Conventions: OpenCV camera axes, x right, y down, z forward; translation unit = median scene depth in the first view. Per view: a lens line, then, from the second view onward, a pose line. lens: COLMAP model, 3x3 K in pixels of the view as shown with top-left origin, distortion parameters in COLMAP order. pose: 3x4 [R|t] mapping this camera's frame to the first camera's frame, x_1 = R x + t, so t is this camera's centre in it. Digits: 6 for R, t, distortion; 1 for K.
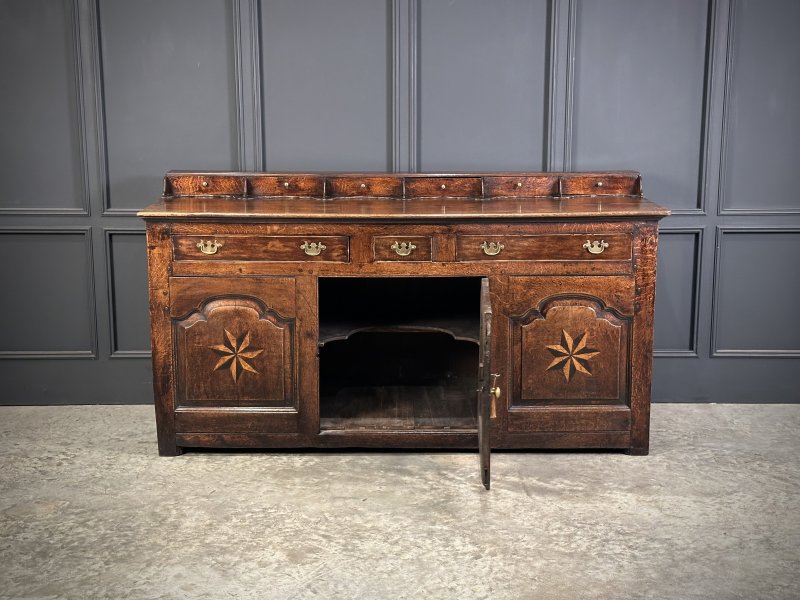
lens RADIAL K [[1028.0, 0, 400.8], [0, 1028.0, 301.7], [0, 0, 1]] dist [0.189809, -0.435146]
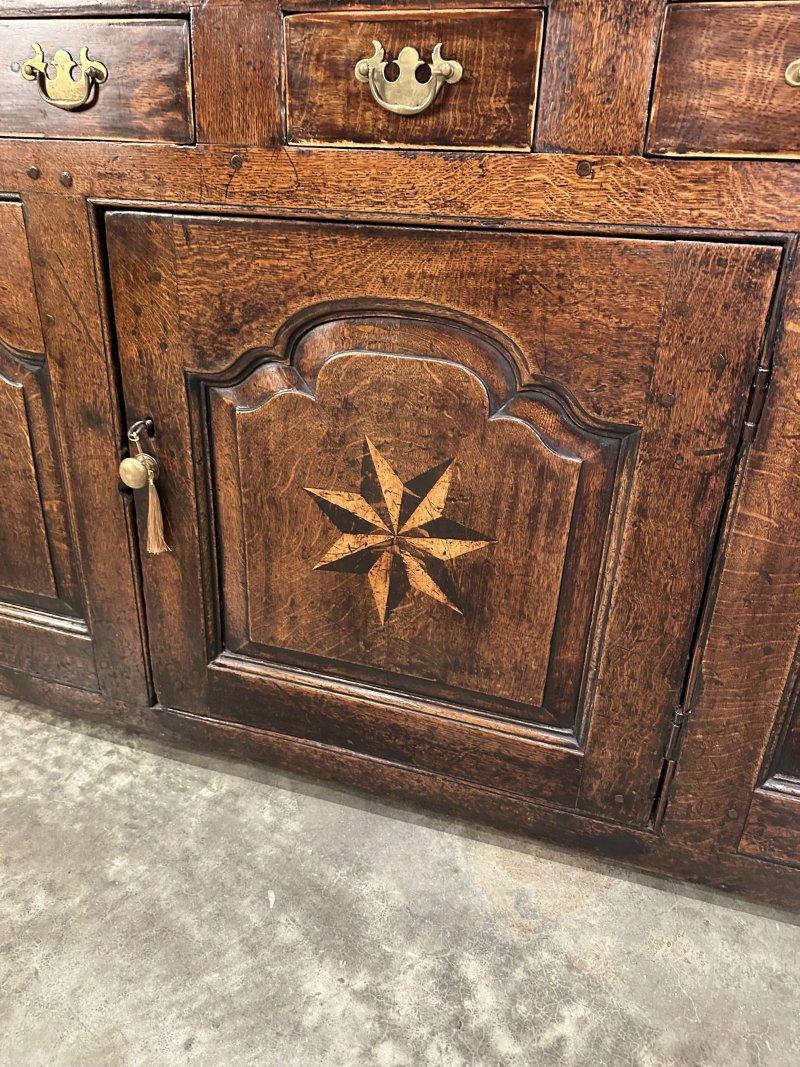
lens RADIAL K [[786.6, 0, 397.6], [0, 786.6, 558.6], [0, 0, 1]] dist [0.065295, -0.130417]
pose [[0.948128, 0.169490, -0.268935, 0.062850], [-0.084106, 0.949606, 0.301952, -0.005651], [0.306560, -0.263670, 0.914603, 0.817007]]
